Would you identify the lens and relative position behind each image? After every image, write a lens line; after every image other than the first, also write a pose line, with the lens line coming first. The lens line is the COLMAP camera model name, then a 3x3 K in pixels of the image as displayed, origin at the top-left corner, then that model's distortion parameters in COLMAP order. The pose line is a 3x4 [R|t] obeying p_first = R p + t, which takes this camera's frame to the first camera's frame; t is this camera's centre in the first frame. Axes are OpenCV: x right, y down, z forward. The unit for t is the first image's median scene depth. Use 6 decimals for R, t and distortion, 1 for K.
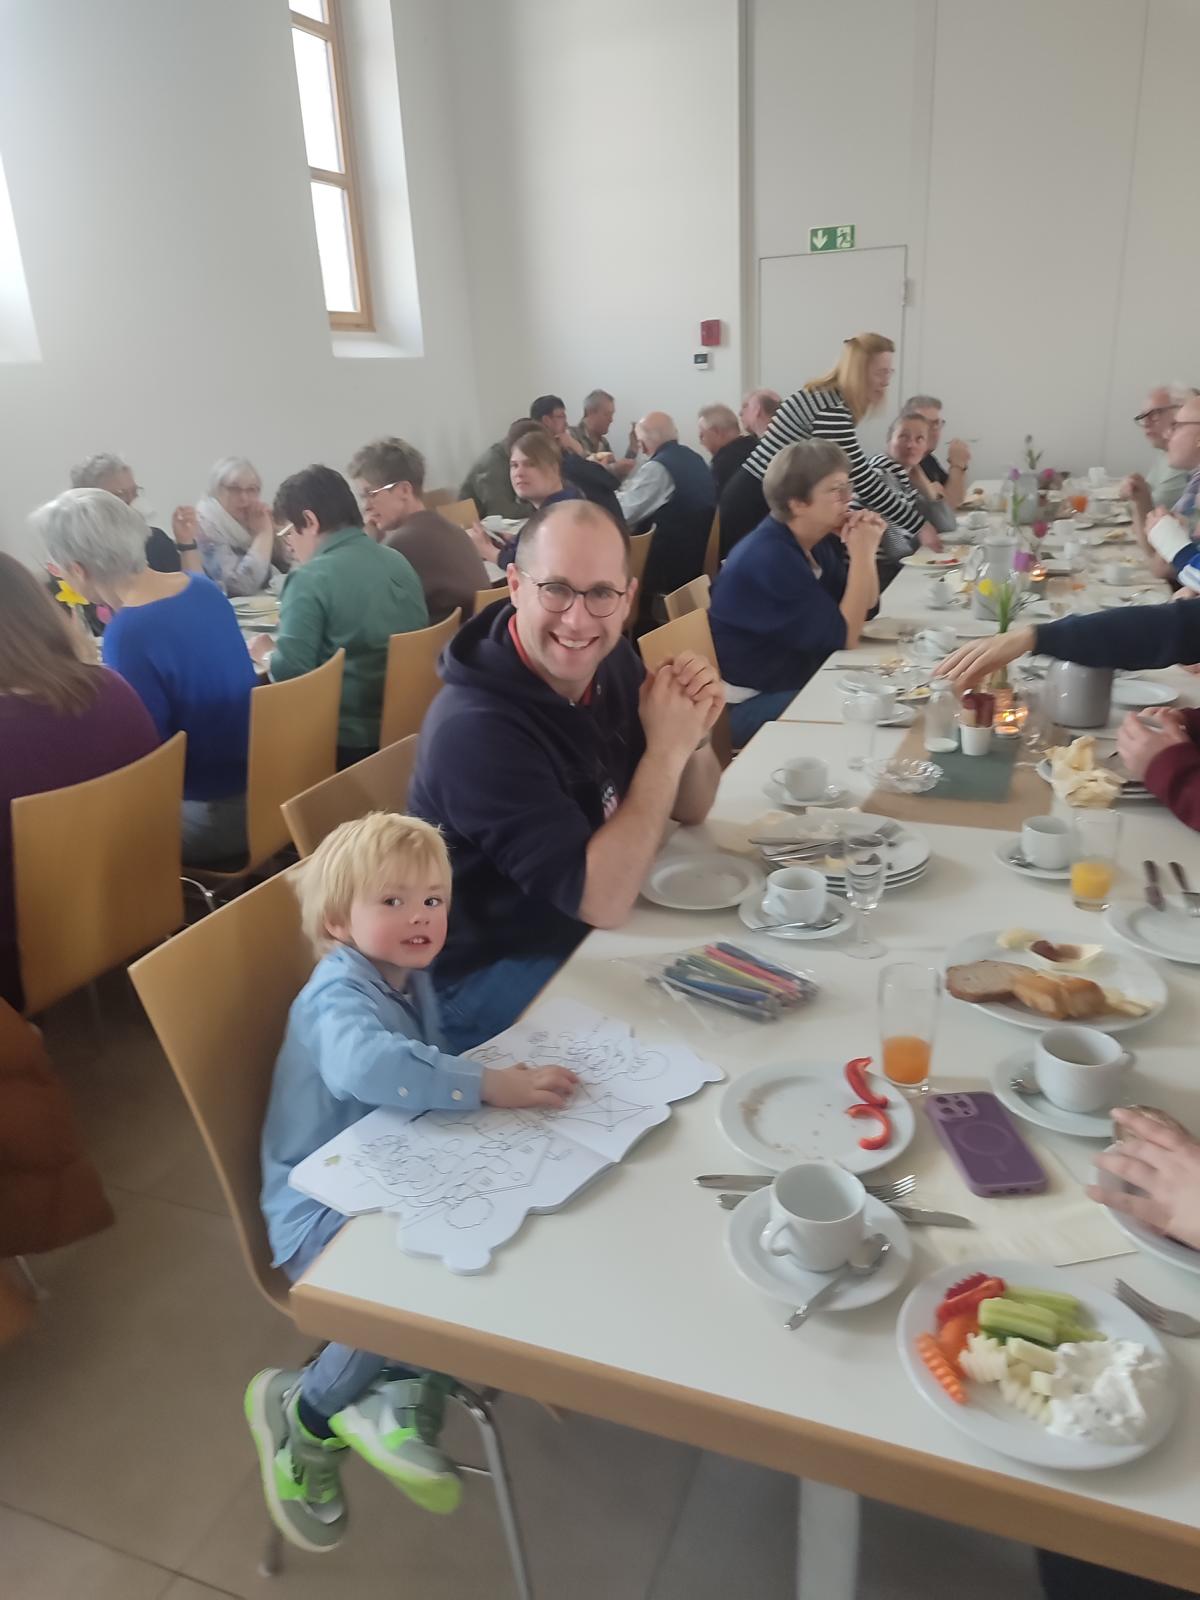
lens RADIAL K [[1161.1, 0, 594.4], [0, 1161.1, 805.1], [0, 0, 1]] dist [0.025534, -0.003981]
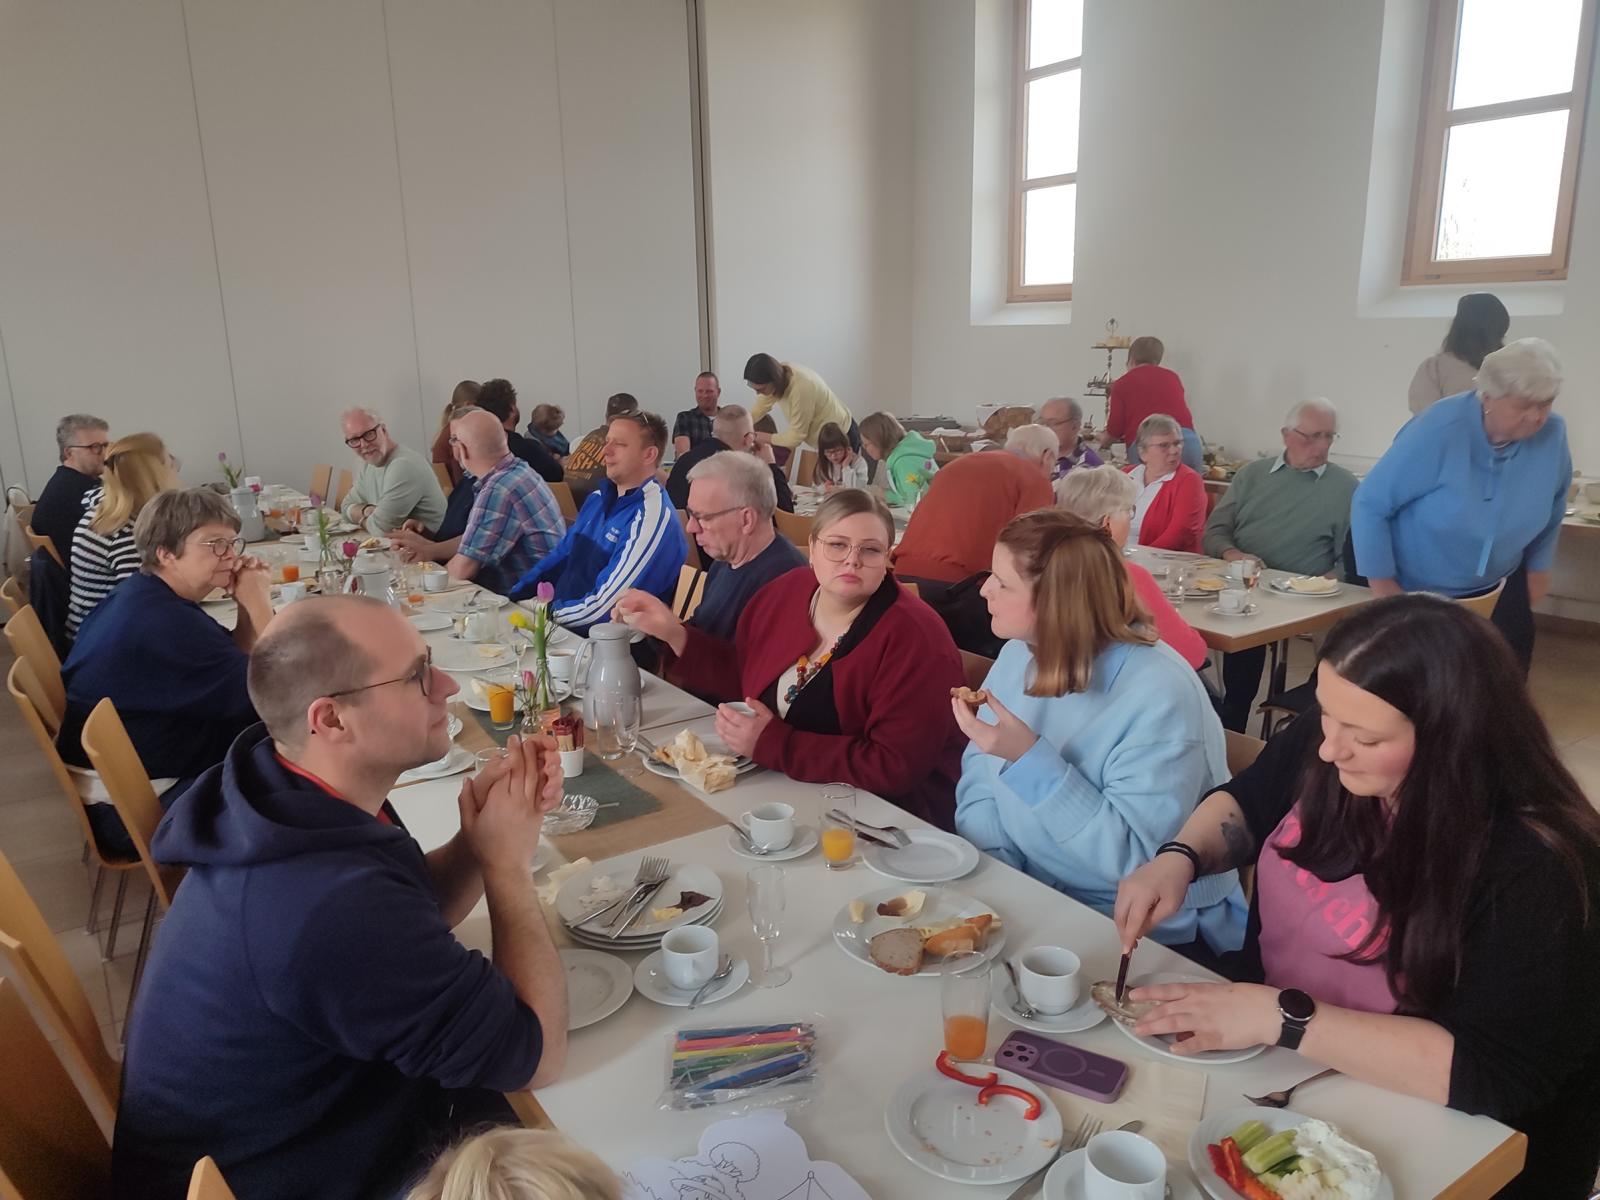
lens RADIAL K [[1161.1, 0, 795.6], [0, 1161.1, 590.4], [0, 0, 1]] dist [0.025534, -0.003981]
pose [[0.569406, -0.155012, 0.807309, -0.571711], [0.282974, 0.959003, -0.015447, -0.195551], [-0.771817, 0.237243, 0.589927, 0.279852]]
